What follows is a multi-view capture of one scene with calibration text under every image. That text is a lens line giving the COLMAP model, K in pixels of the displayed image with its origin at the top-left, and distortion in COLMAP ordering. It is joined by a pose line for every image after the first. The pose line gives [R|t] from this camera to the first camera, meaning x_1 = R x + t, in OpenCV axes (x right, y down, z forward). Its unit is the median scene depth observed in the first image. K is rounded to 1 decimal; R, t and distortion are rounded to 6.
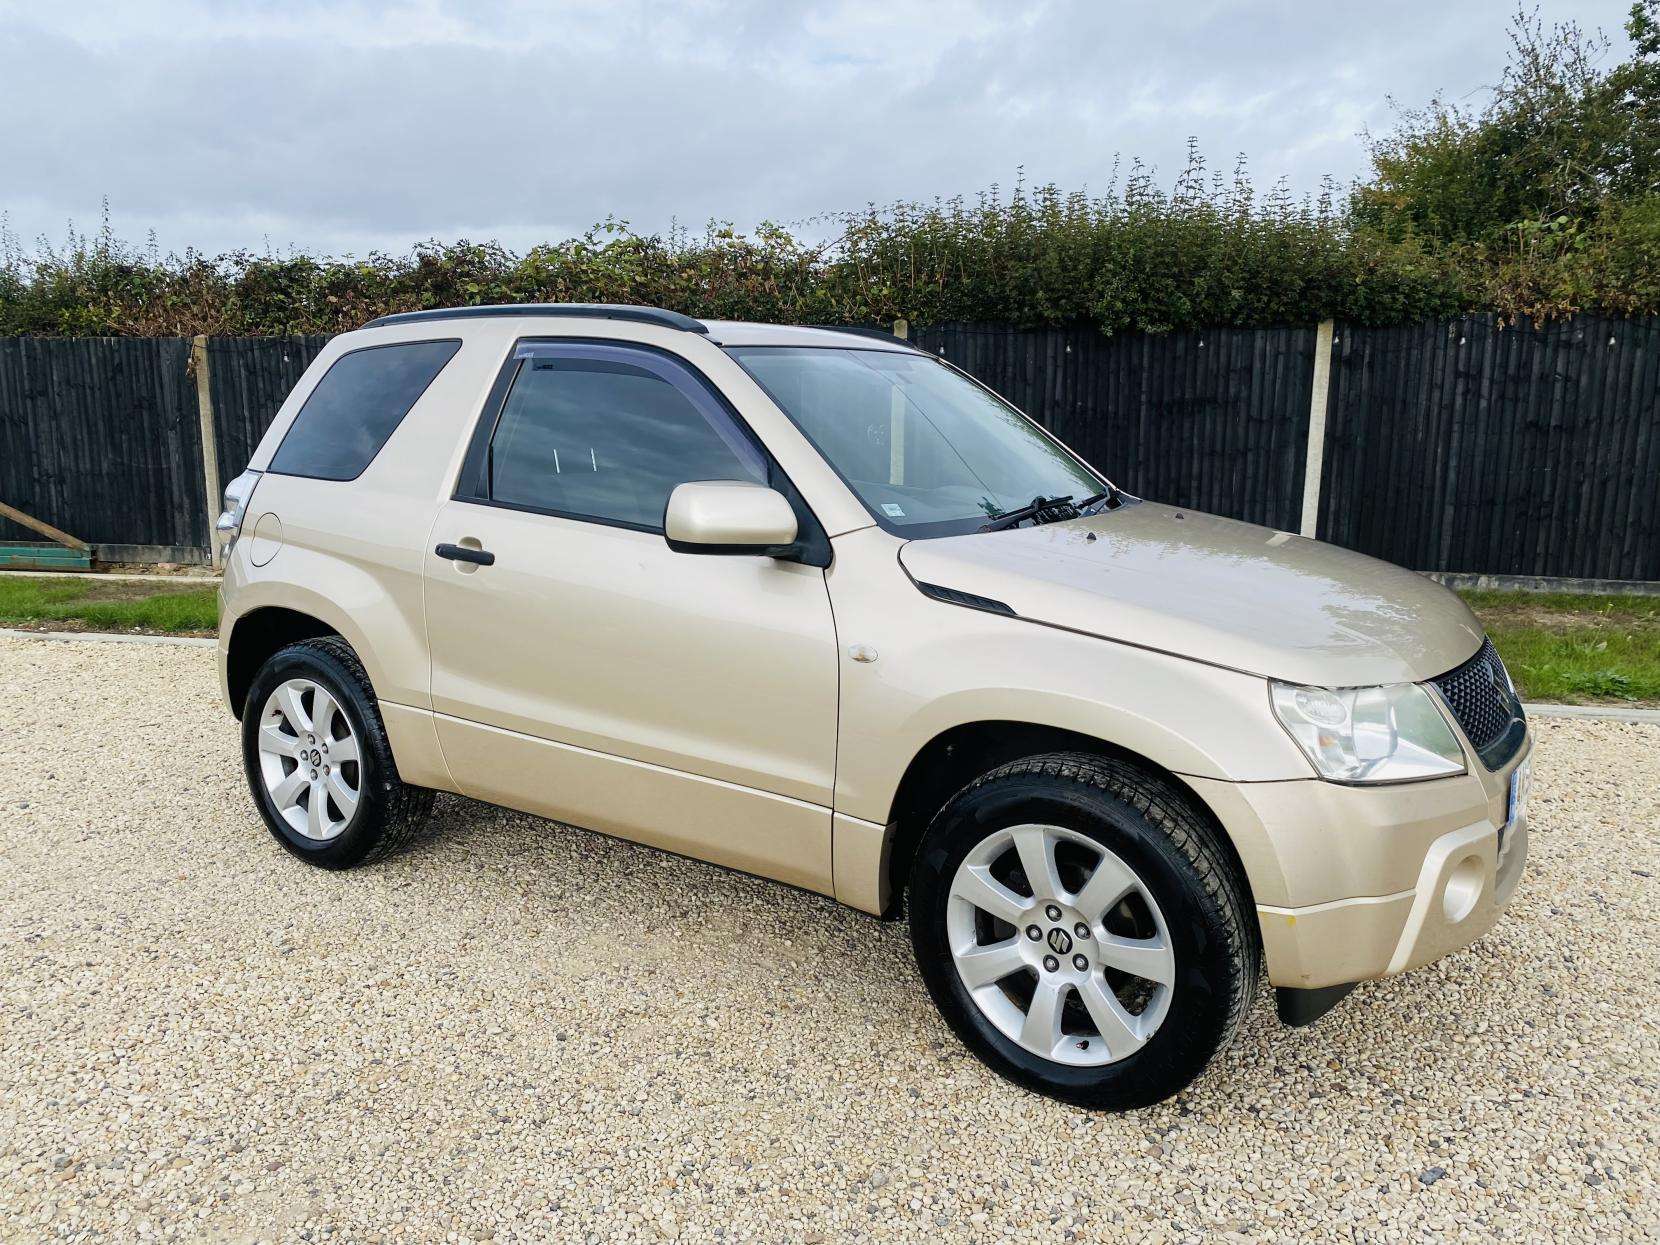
lens RADIAL K [[1290.1, 0, 836.4], [0, 1290.1, 597.2], [0, 0, 1]] dist [0.043471, -0.011341]
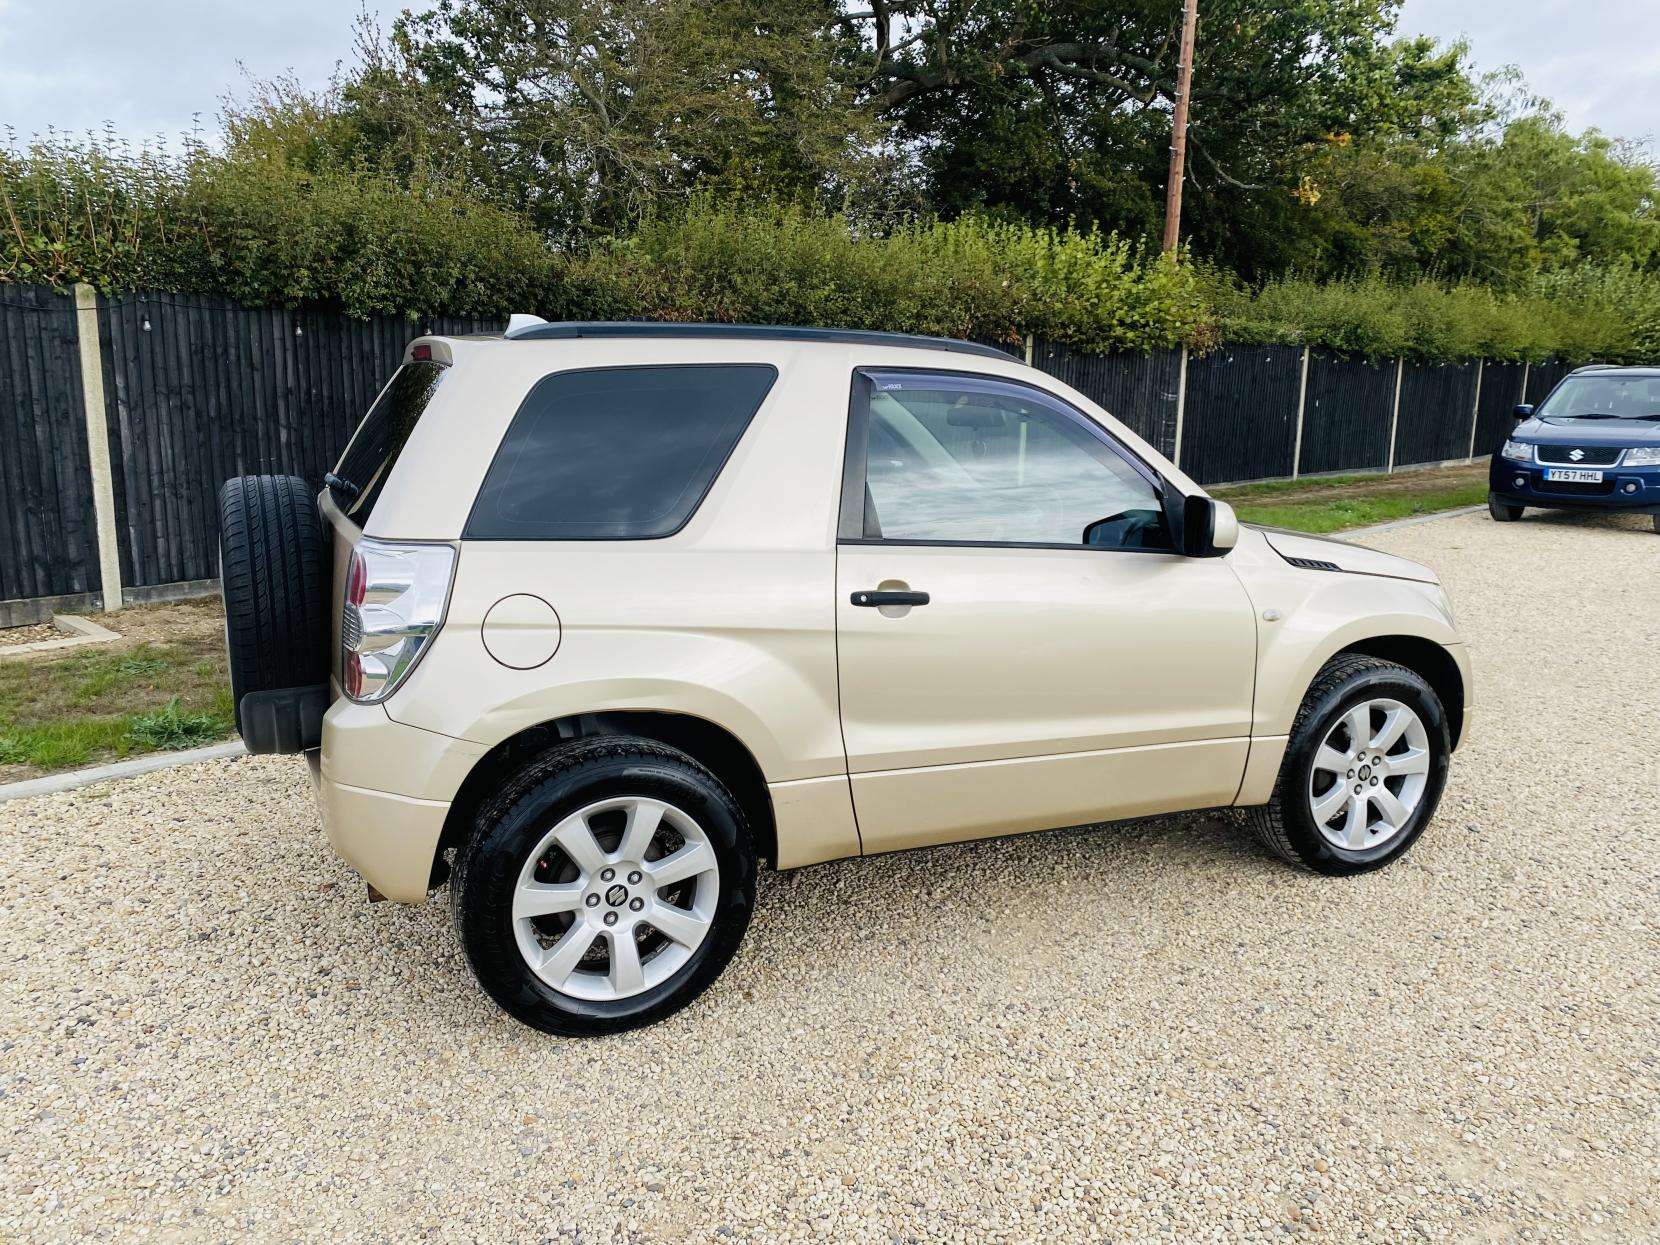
lens RADIAL K [[1290.1, 0, 836.4], [0, 1290.1, 597.2], [0, 0, 1]] dist [0.043471, -0.011341]
pose [[0.514423, -0.142331, 0.845642, -0.492710], [0.117405, 0.988533, 0.094961, -0.057154], [-0.849461, 0.050433, 0.525235, 0.239696]]
